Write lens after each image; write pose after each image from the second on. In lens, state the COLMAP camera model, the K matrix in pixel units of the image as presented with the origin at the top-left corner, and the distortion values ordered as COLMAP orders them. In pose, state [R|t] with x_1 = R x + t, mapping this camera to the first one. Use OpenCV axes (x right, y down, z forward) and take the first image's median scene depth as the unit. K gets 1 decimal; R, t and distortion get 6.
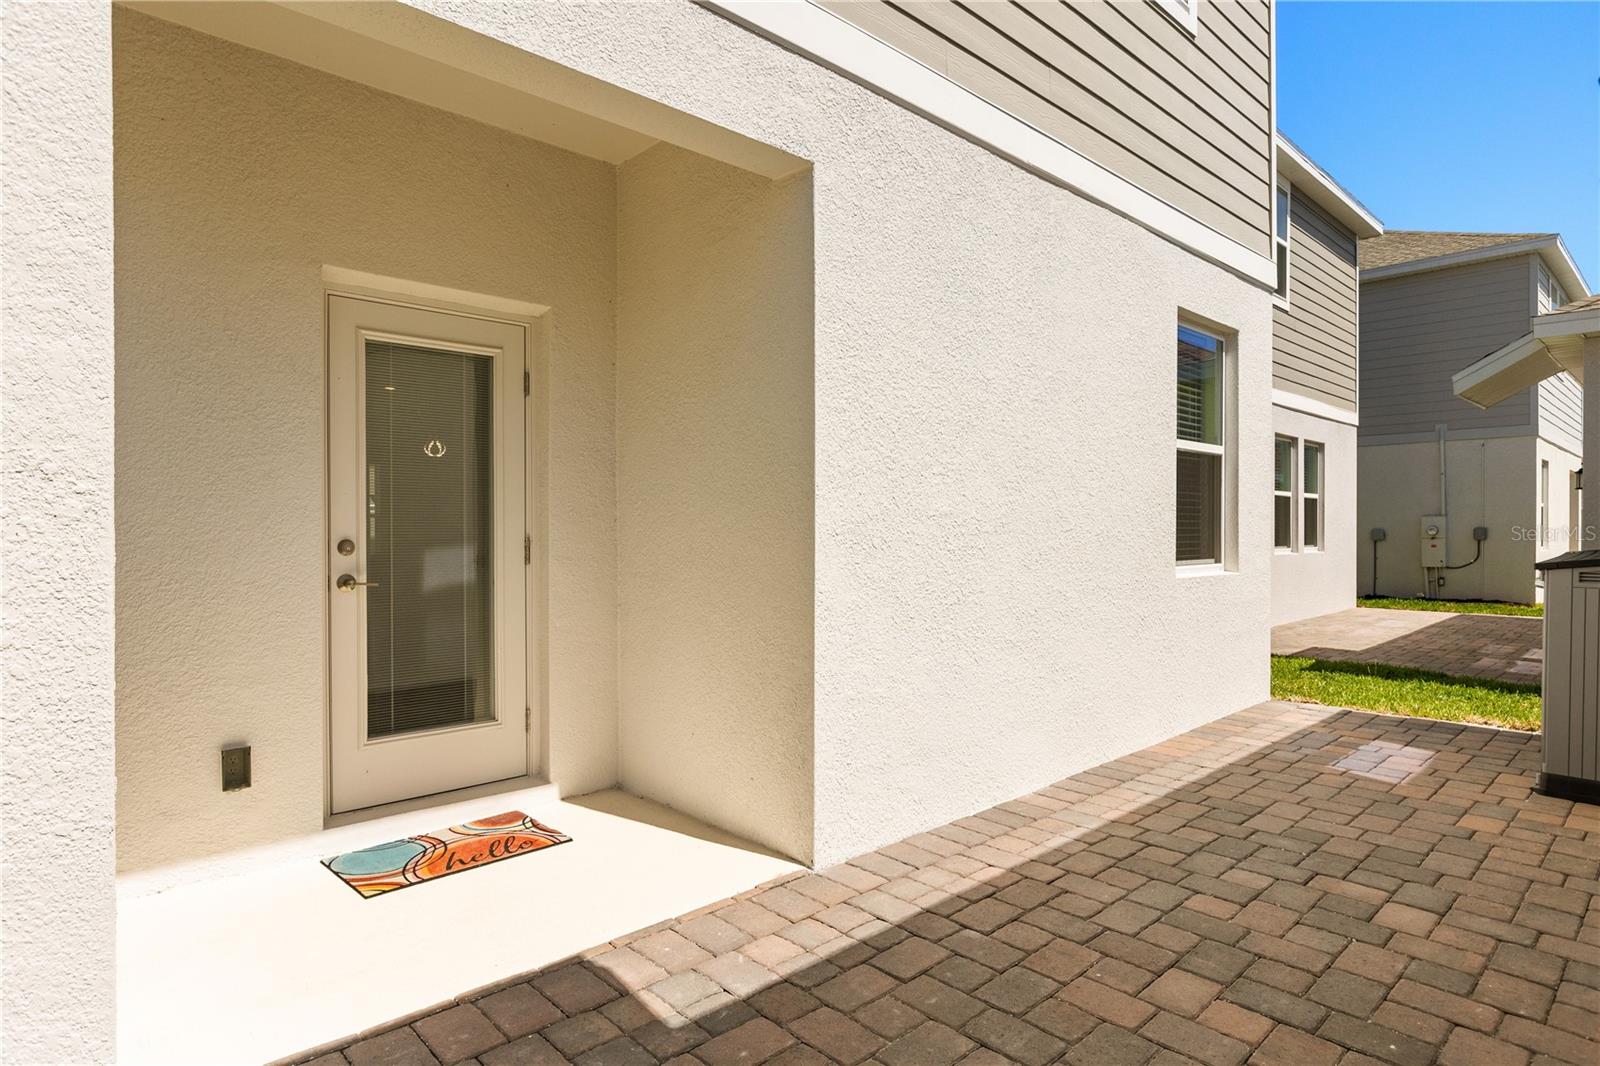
lens RADIAL K [[879.9, 0, 800.0], [0, 879.9, 533.0], [0, 0, 1]] dist [-0.003894, -0.002003]
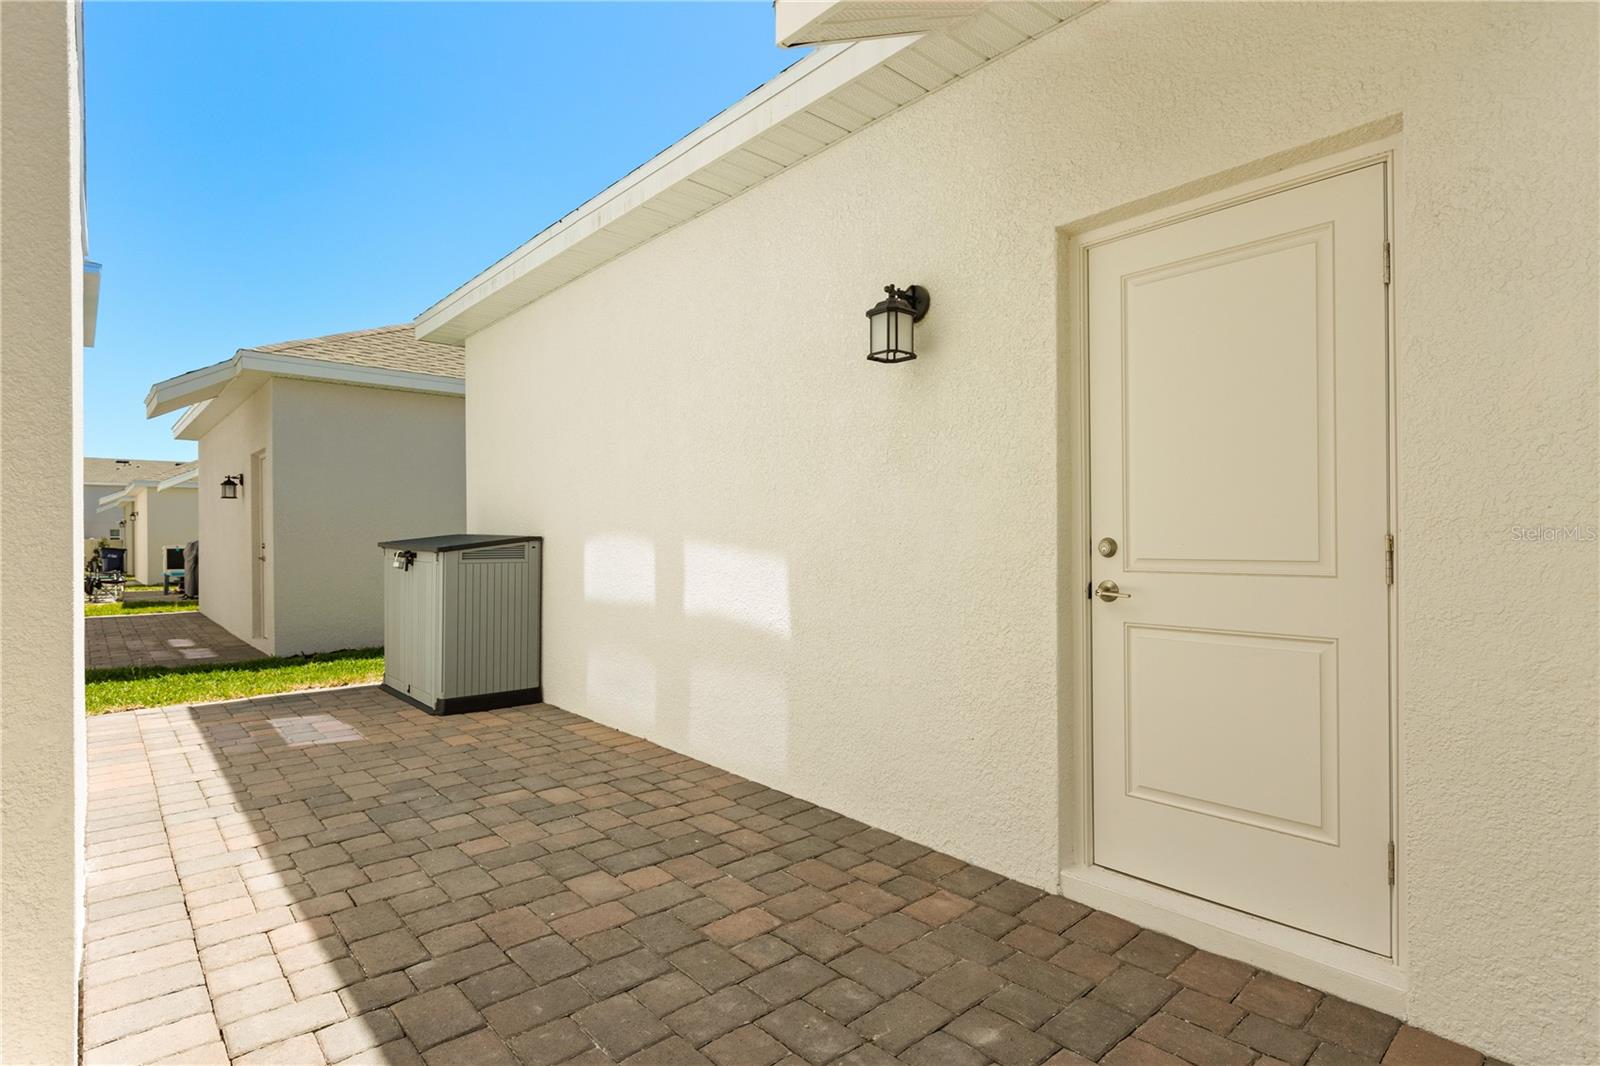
lens RADIAL K [[801.9, 0, 800.0], [0, 801.9, 533.0], [0, 0, 1]] dist [0.001051, 0.000414]
pose [[0.026717, 0.005536, 0.999628, -0.531147], [0.008585, 0.999947, -0.005767, 0.033455], [-0.999606, 0.008736, 0.026668, 0.546377]]
